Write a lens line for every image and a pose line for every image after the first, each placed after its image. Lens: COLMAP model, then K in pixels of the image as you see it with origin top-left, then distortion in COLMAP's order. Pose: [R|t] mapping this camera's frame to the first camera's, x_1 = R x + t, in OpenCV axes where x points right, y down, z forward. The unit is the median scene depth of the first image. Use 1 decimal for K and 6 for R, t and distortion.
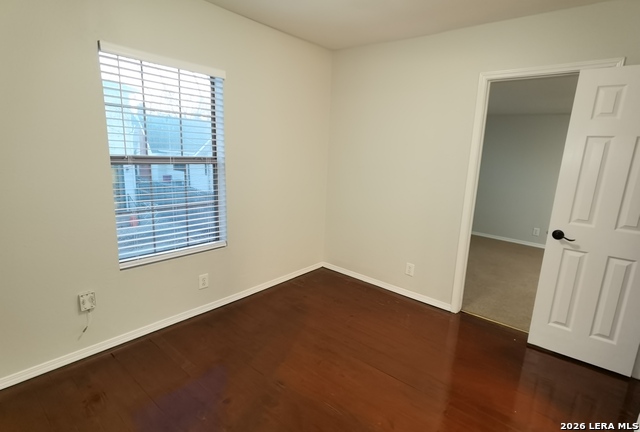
lens RADIAL K [[331.1, 0, 323.5], [0, 331.1, 215.6], [0, 0, 1]] dist [0.013240, -0.000966]
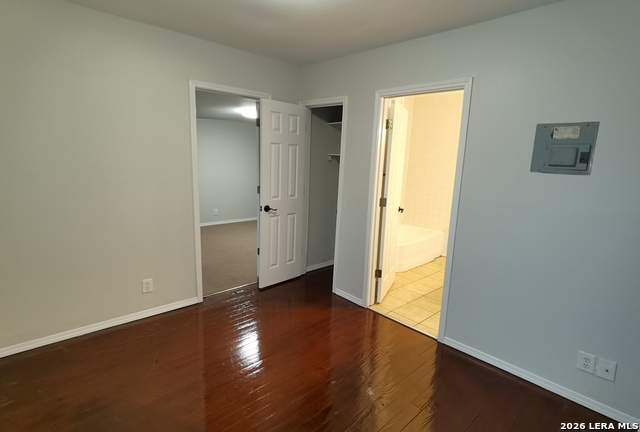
lens RADIAL K [[331.1, 0, 323.5], [0, 331.1, 215.6], [0, 0, 1]] dist [0.013240, -0.000966]
pose [[0.104045, -0.209741, 0.972205, -0.703347], [0.169814, 0.966903, 0.190424, -0.147995], [-0.979968, 0.145282, 0.136219, 0.544523]]
